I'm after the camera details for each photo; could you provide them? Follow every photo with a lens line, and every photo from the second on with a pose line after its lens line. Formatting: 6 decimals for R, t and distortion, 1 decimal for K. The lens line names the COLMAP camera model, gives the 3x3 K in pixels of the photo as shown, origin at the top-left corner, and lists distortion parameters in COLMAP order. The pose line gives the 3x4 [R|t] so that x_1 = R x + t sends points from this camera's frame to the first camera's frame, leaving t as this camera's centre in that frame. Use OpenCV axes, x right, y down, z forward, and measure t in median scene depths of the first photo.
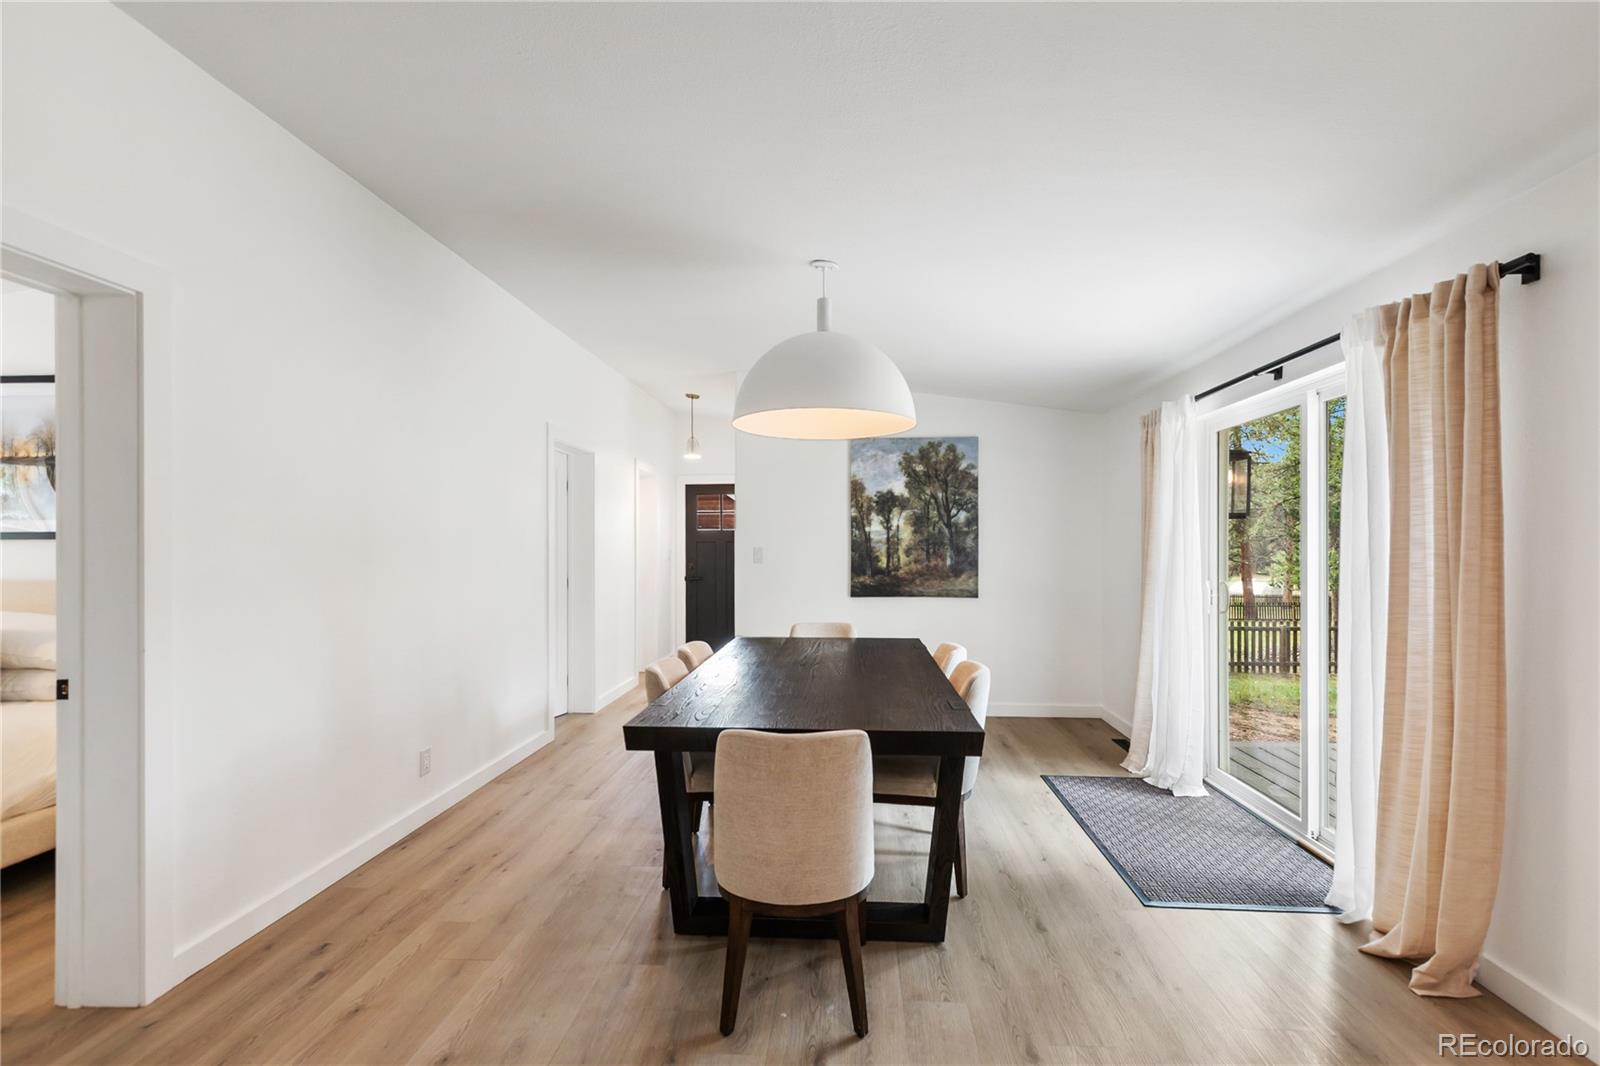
lens RADIAL K [[730.4, 0, 800.0], [0, 730.4, 533.0], [0, 0, 1]] dist [0.000149, 0.000037]
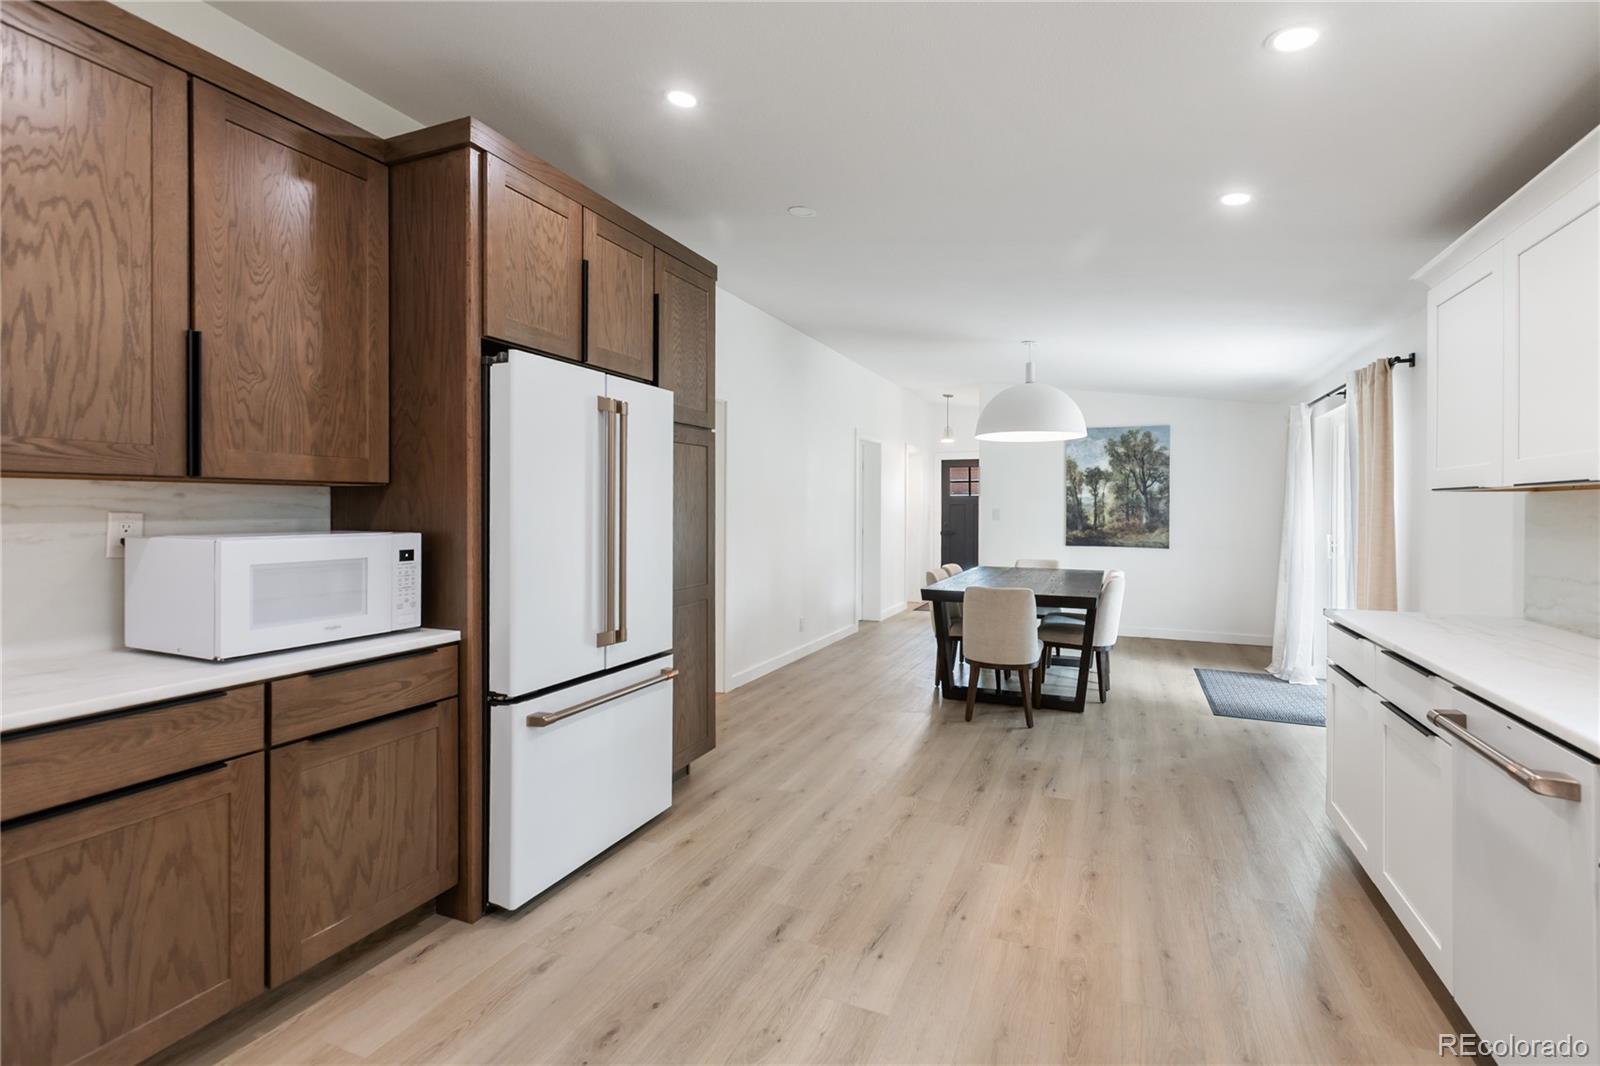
lens RADIAL K [[732.5, 0, 801.7], [0, 732.5, 500.4], [0, 0, 1]] dist [0.004993, 0.000272]
pose [[0.944227, 0.003019, -0.329281, 0.054649], [-0.000849, 0.999977, 0.006734, -0.005831], [0.329294, -0.006079, 0.944208, -0.454847]]
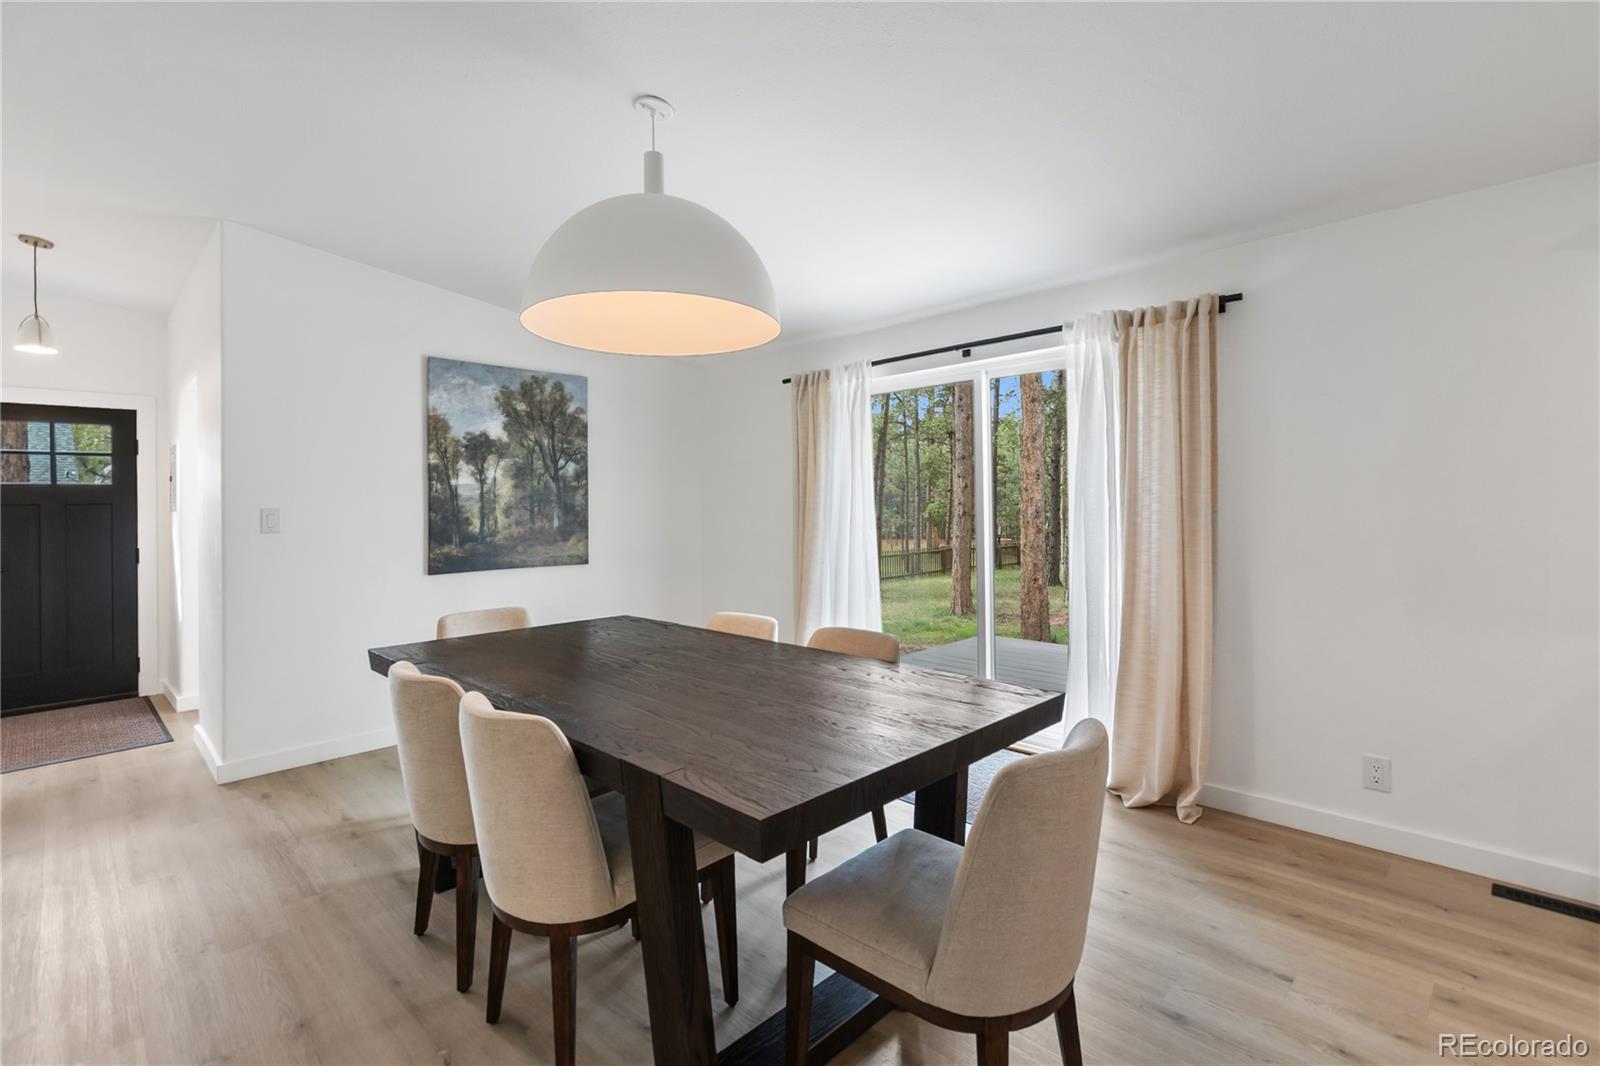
lens RADIAL K [[732.5, 0, 801.7], [0, 732.5, 500.4], [0, 0, 1]] dist [0.004993, 0.000272]
pose [[0.657205, -0.003340, 0.753704, -0.240592], [-0.000317, 0.999989, 0.004708, 0.009853], [-0.753712, -0.003333, 0.657197, 0.240641]]
